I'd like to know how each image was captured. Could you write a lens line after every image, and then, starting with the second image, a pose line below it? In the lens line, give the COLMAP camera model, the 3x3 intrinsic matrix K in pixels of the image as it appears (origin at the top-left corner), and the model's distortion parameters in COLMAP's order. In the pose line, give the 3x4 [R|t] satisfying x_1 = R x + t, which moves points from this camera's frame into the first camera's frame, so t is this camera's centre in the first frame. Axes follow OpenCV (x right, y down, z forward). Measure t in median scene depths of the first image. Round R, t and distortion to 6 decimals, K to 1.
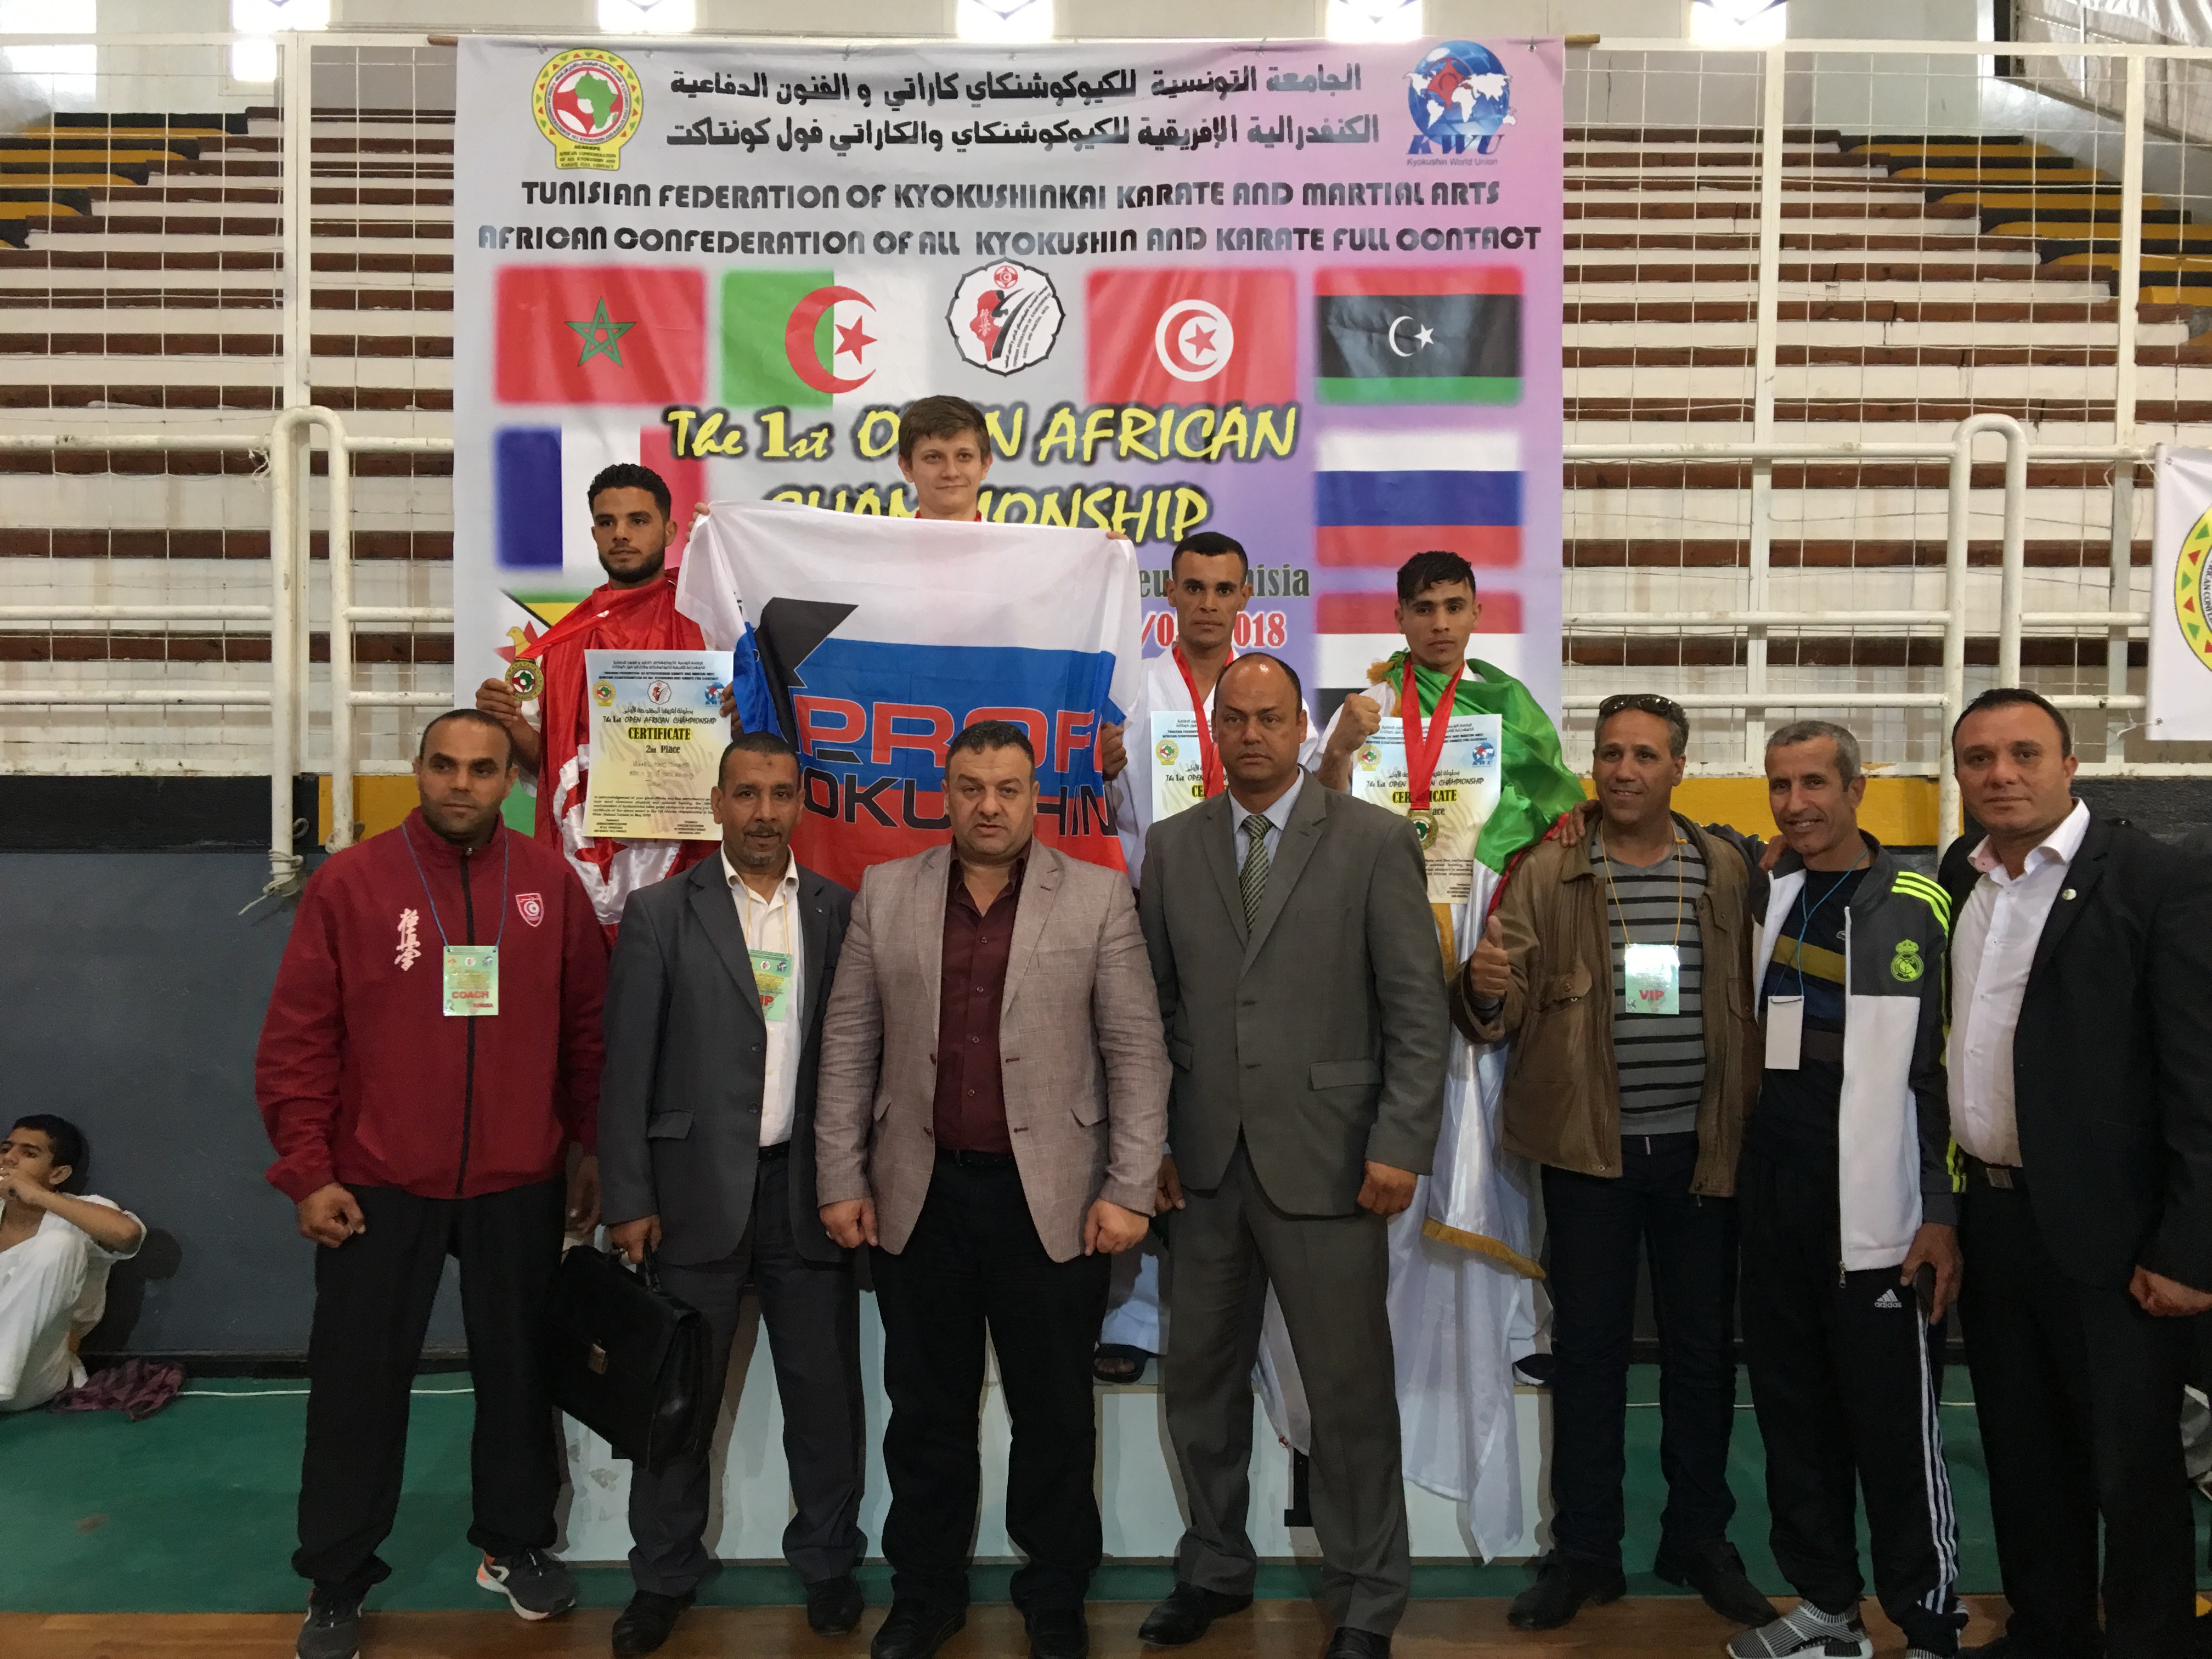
lens RADIAL K [[1856.1, 0, 1113.0], [0, 1856.1, 808.7], [0, 0, 1]] dist [0.083723, -0.134291]
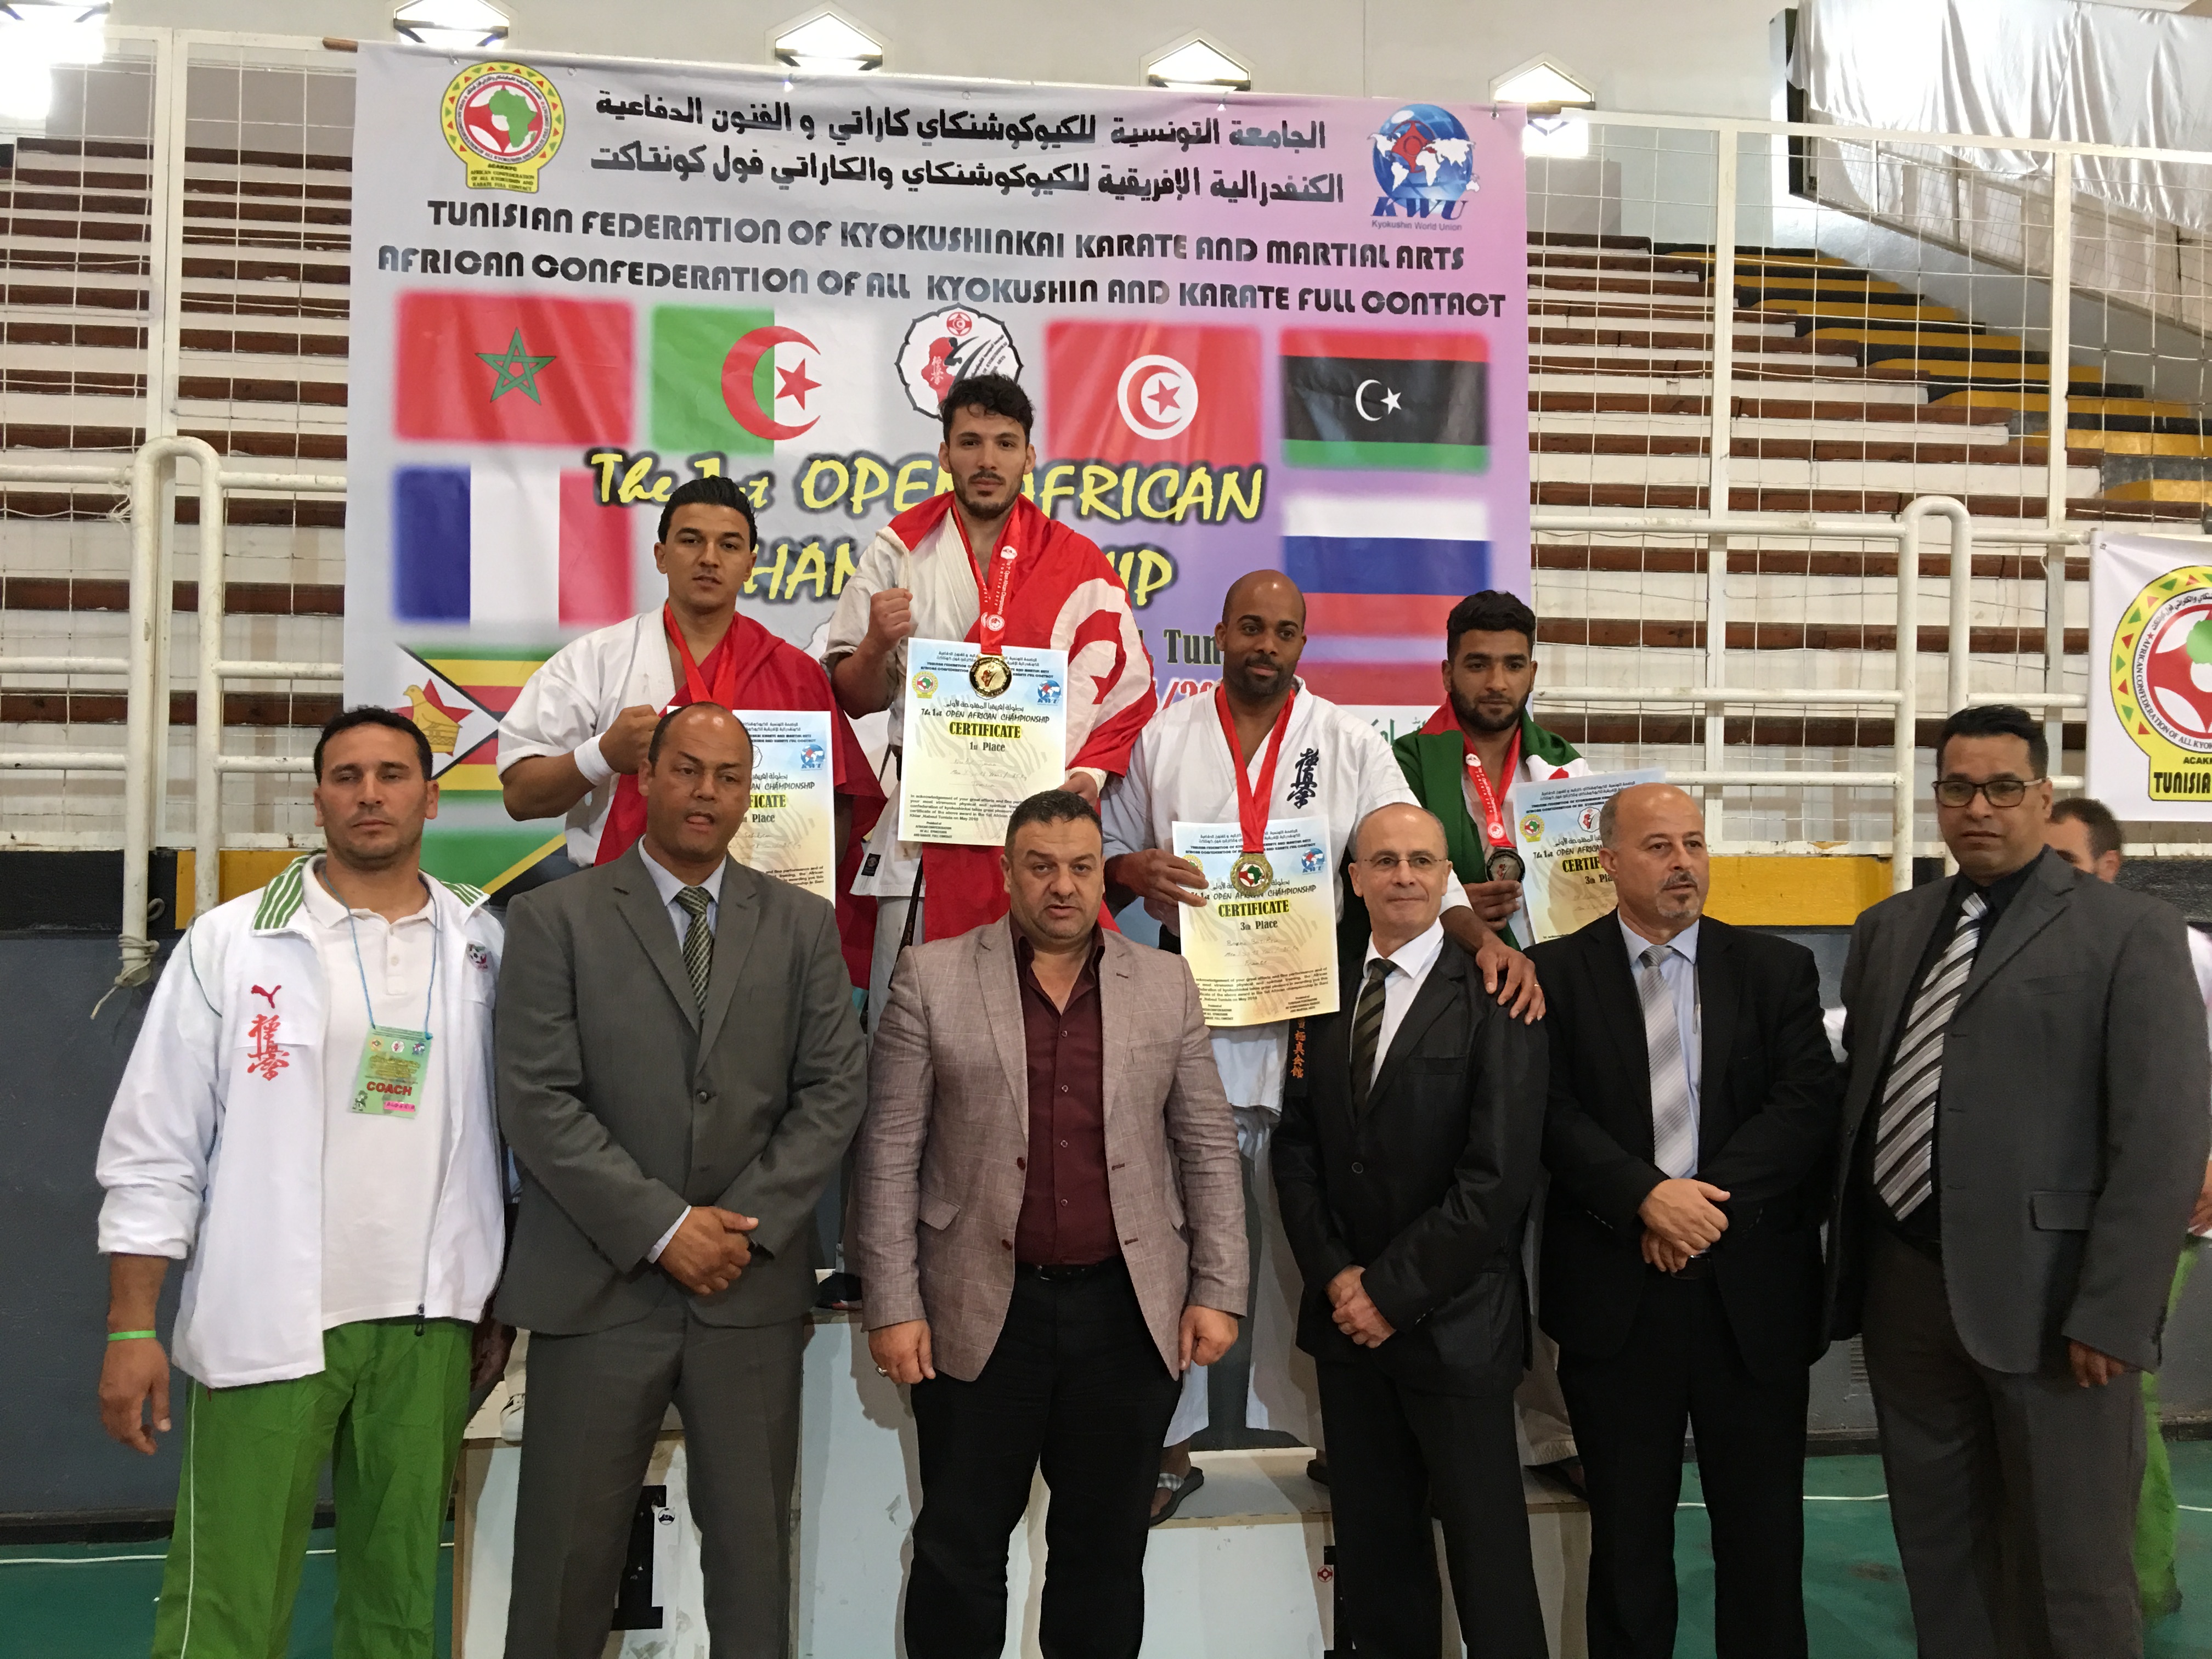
lens RADIAL K [[1856.1, 0, 1115.9], [0, 1856.1, 810.0], [0, 0, 1]] dist [0.083723, -0.134291]
pose [[0.991973, 0.005481, 0.126333, -0.096711], [-0.000259, 0.999146, -0.041313, -0.000156], [-0.126452, 0.040949, 0.991127, 0.064626]]
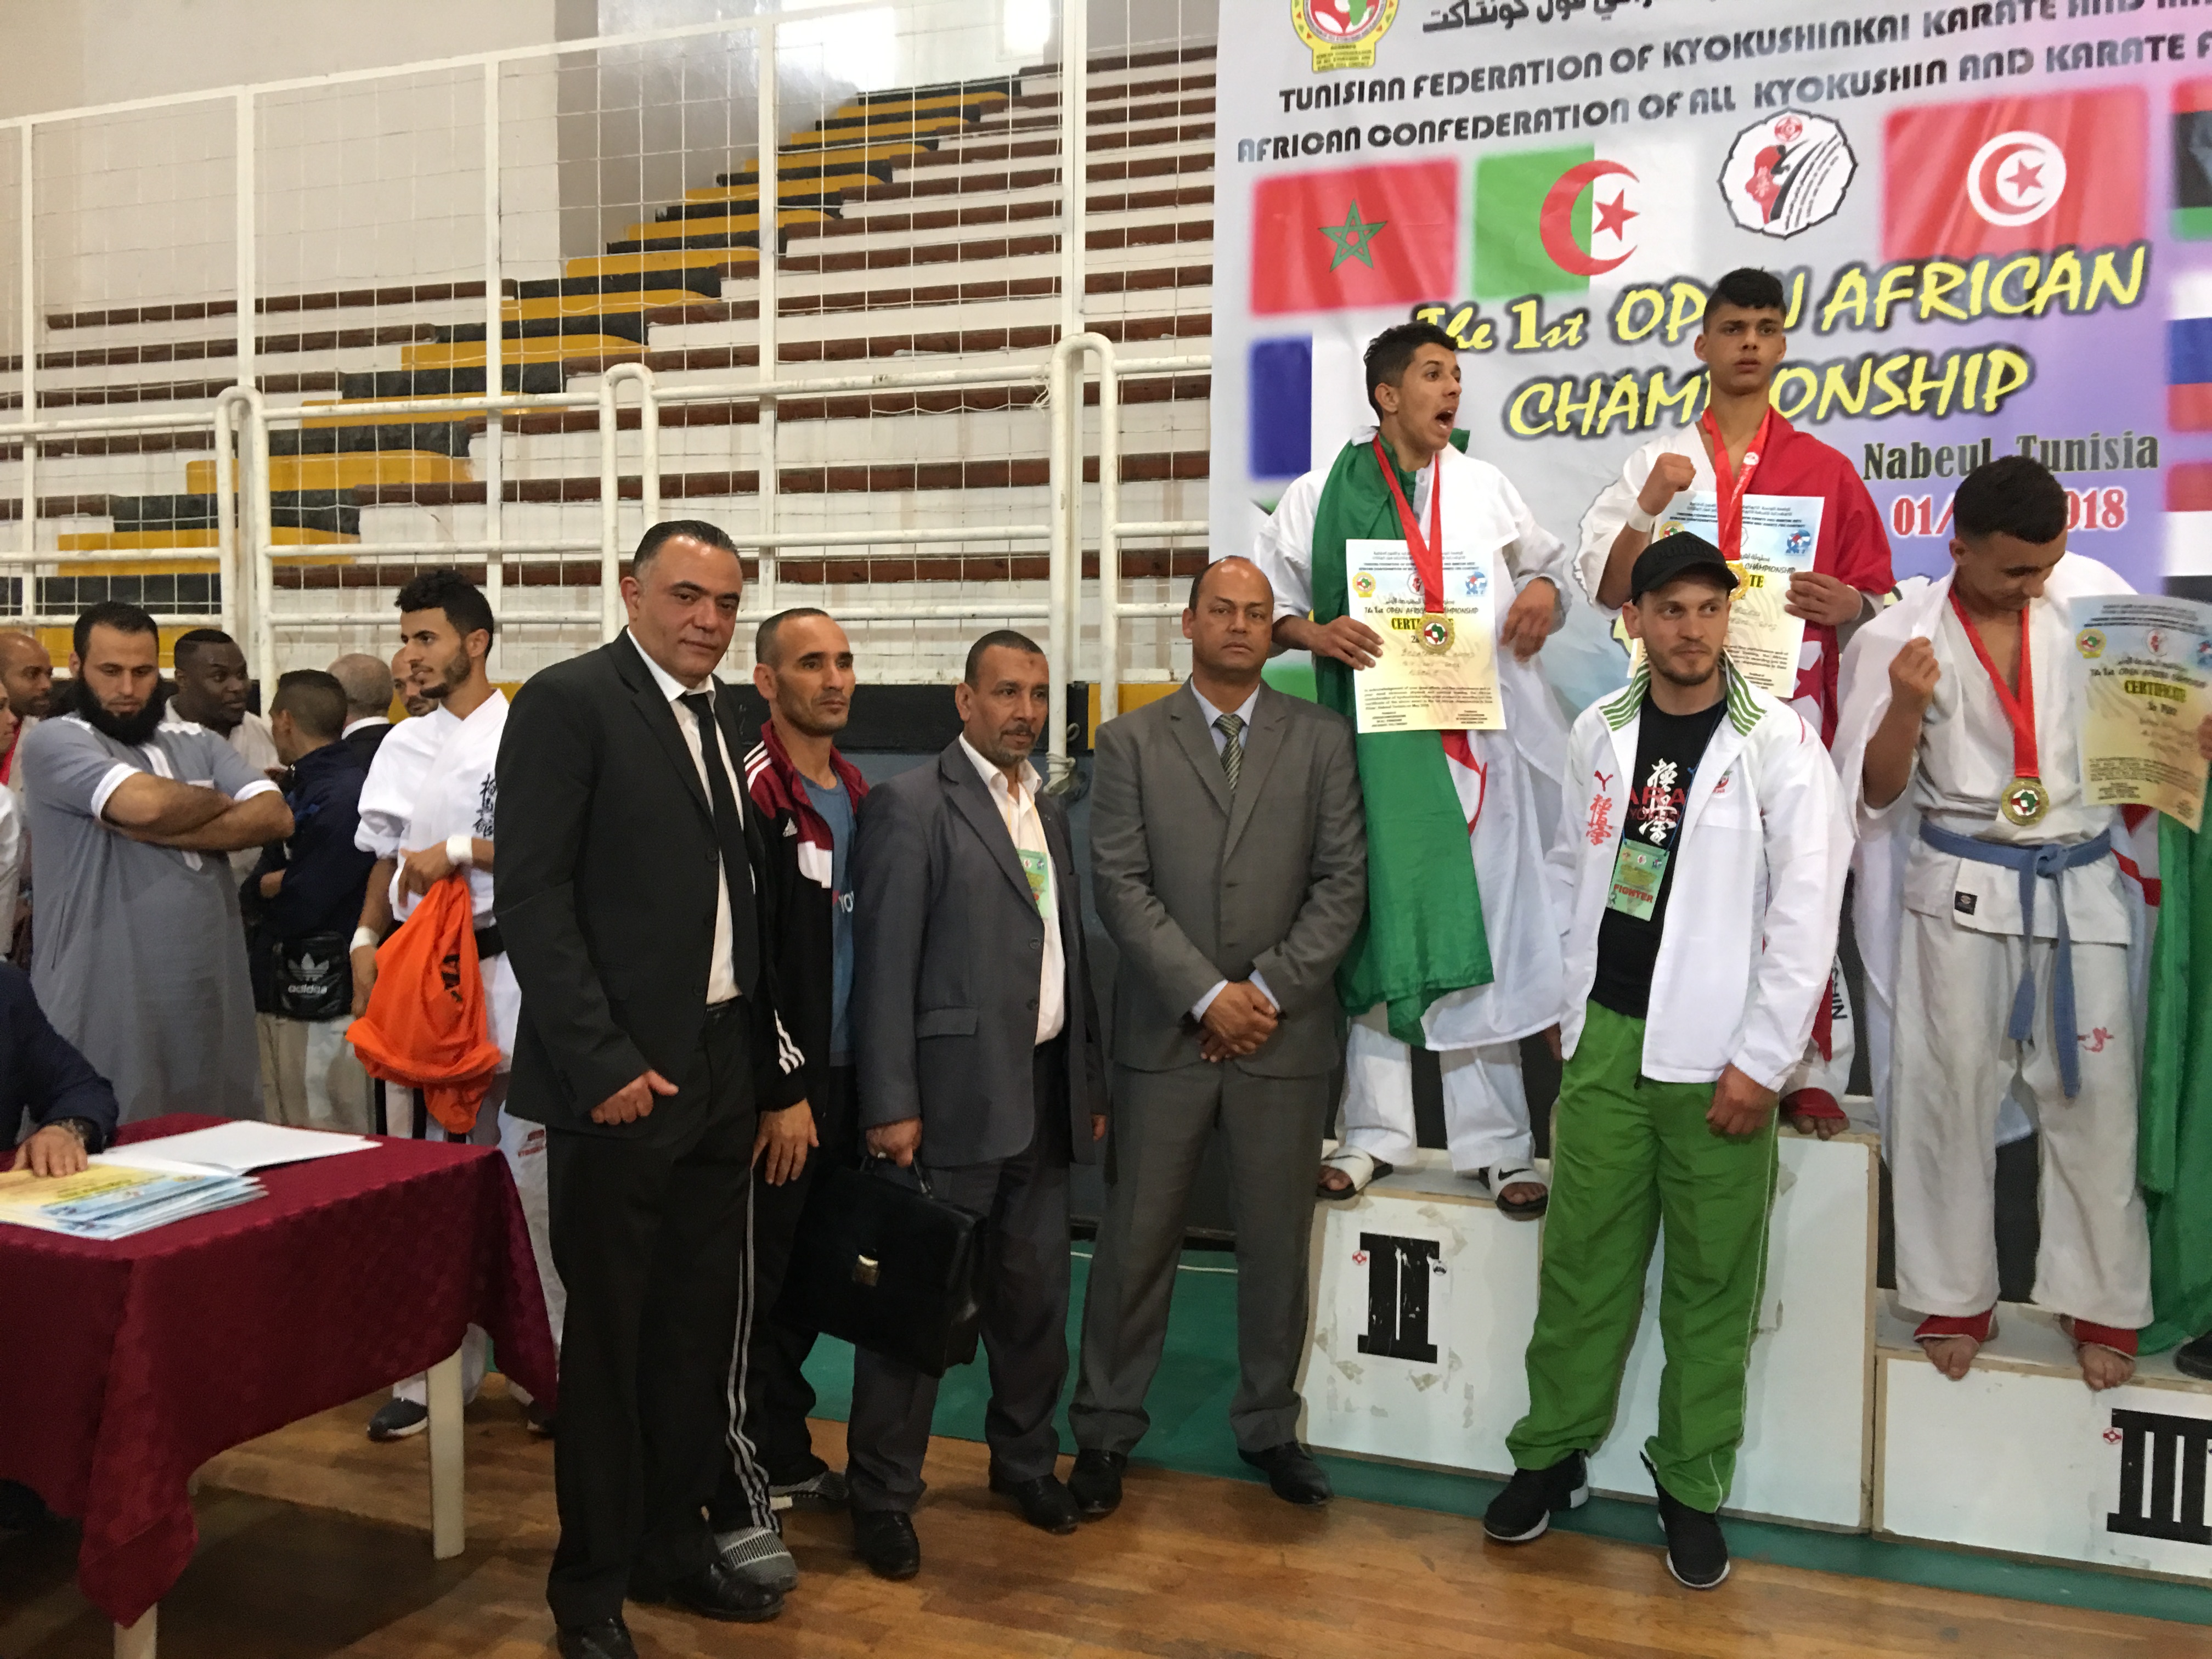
lens RADIAL K [[1856.1, 0, 1120.1], [0, 1856.1, 808.0], [0, 0, 1]] dist [0.083723, -0.134291]
pose [[0.930642, 0.022352, -0.365248, -0.018662], [-0.006594, 0.998995, 0.044333, 0.006326], [0.365872, -0.038849, 0.929854, 0.019430]]
